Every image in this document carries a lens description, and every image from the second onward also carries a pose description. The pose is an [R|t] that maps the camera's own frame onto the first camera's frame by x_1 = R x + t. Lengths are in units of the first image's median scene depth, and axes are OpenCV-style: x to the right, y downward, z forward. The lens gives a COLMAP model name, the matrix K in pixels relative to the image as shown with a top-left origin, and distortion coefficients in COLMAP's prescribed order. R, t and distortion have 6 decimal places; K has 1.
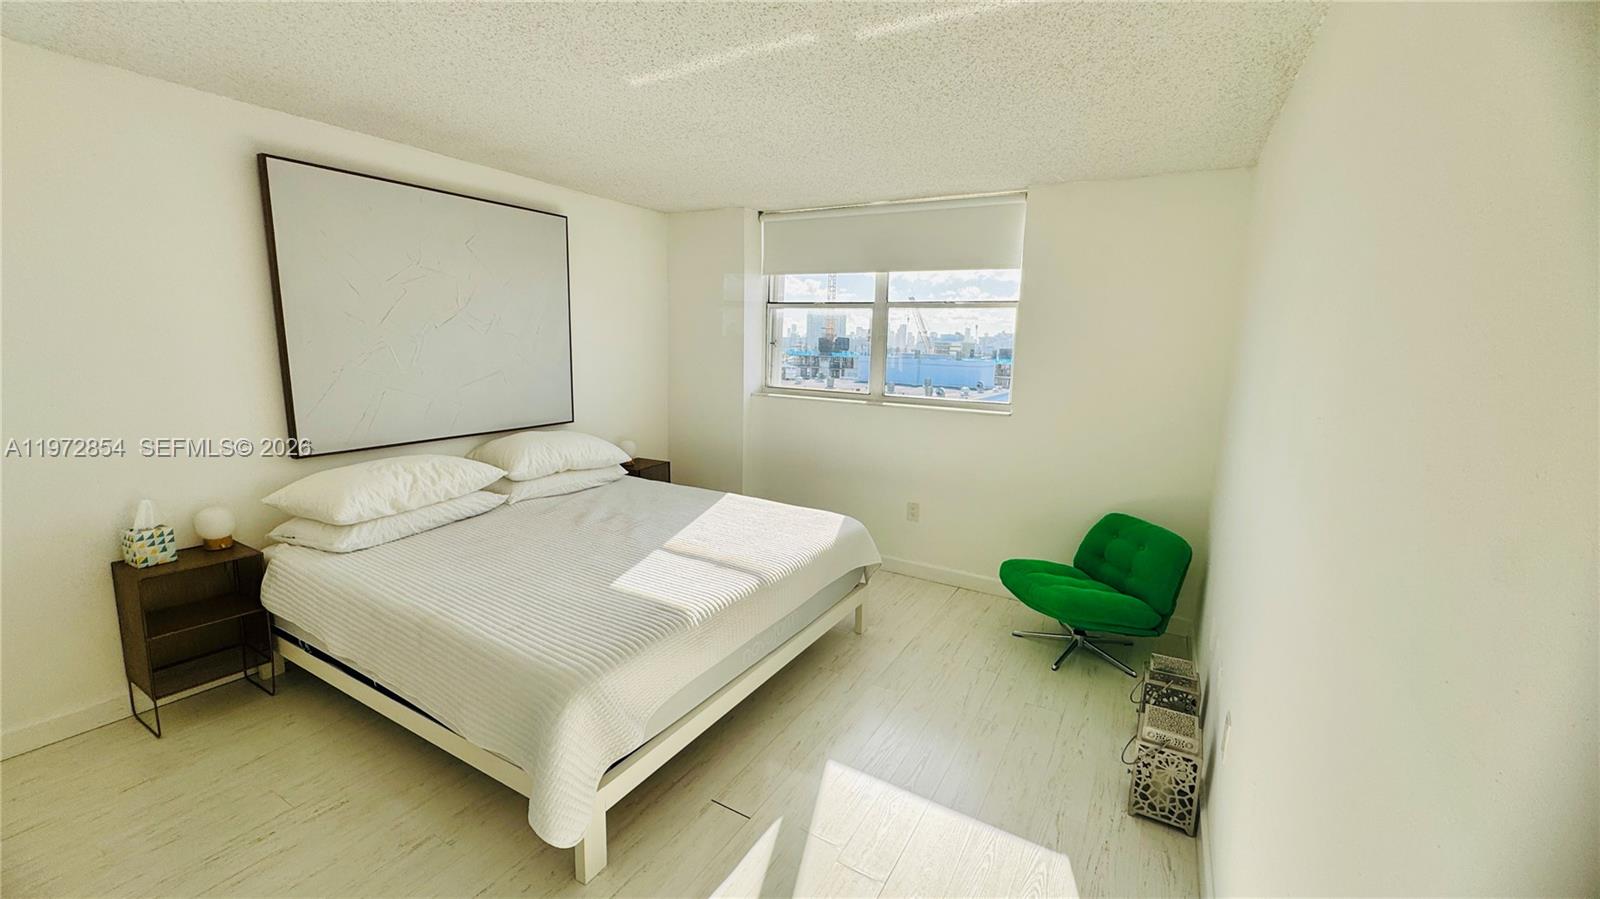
lens RADIAL K [[642.9, 0, 800.0], [0, 642.9, 449.5], [0, 0, 1]] dist [-0.005125, 0.000060]
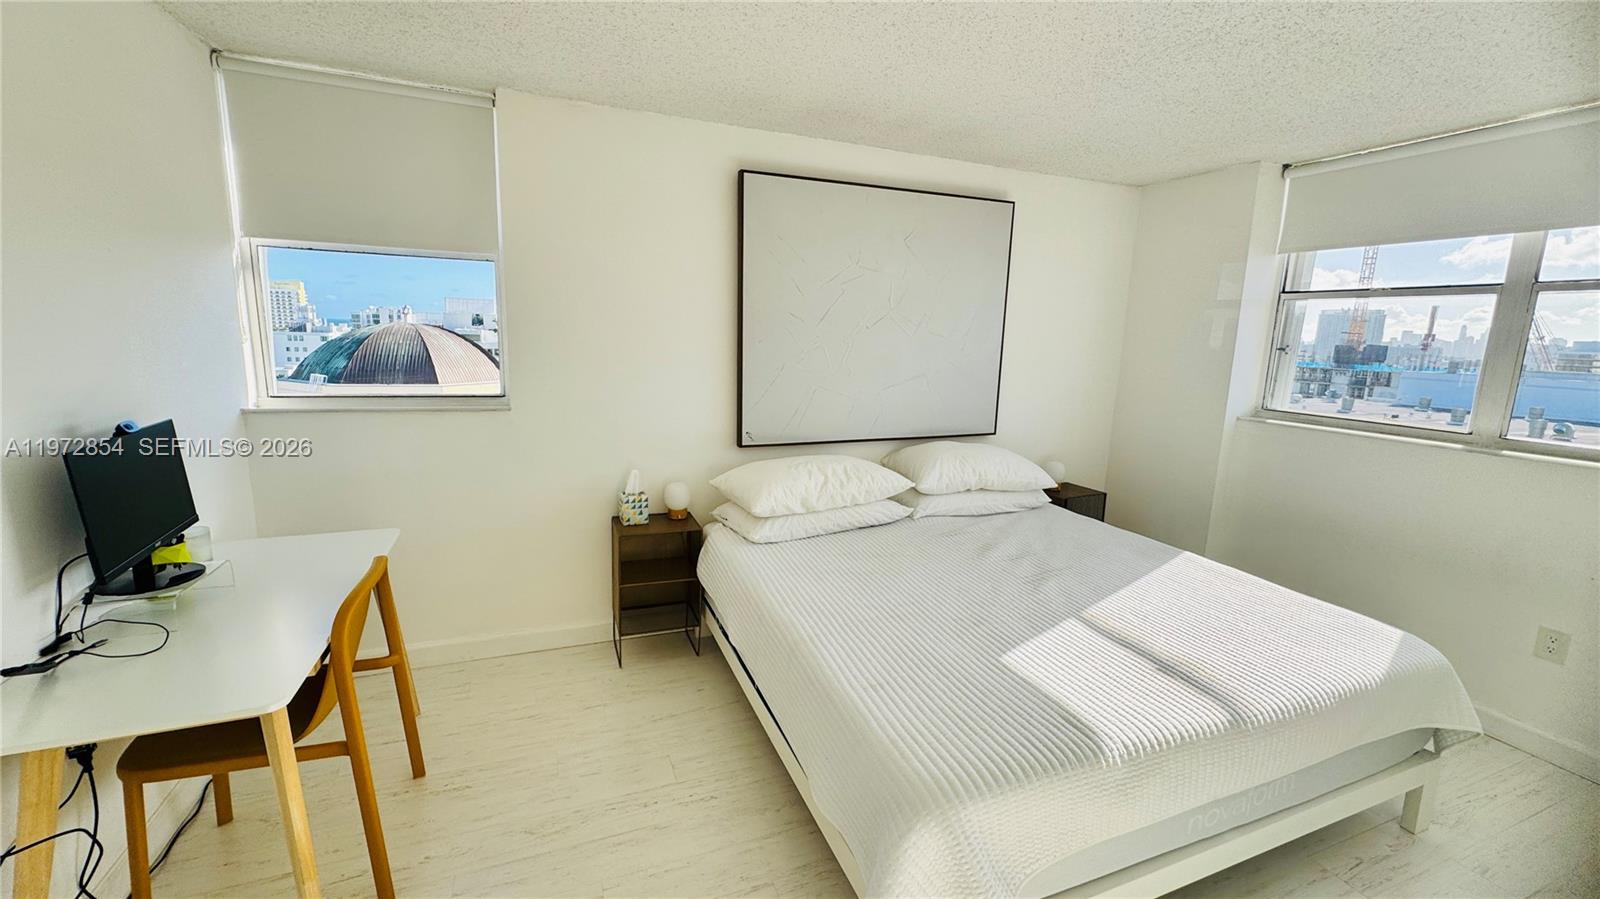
lens RADIAL K [[642.9, 0, 800.0], [0, 642.9, 449.5], [0, 0, 1]] dist [-0.005125, 0.000060]
pose [[0.790465, 0.106249, -0.603221, -0.035731], [-0.110991, 0.993383, 0.029527, -0.023470], [0.602367, 0.043612, 0.797027, 0.166848]]
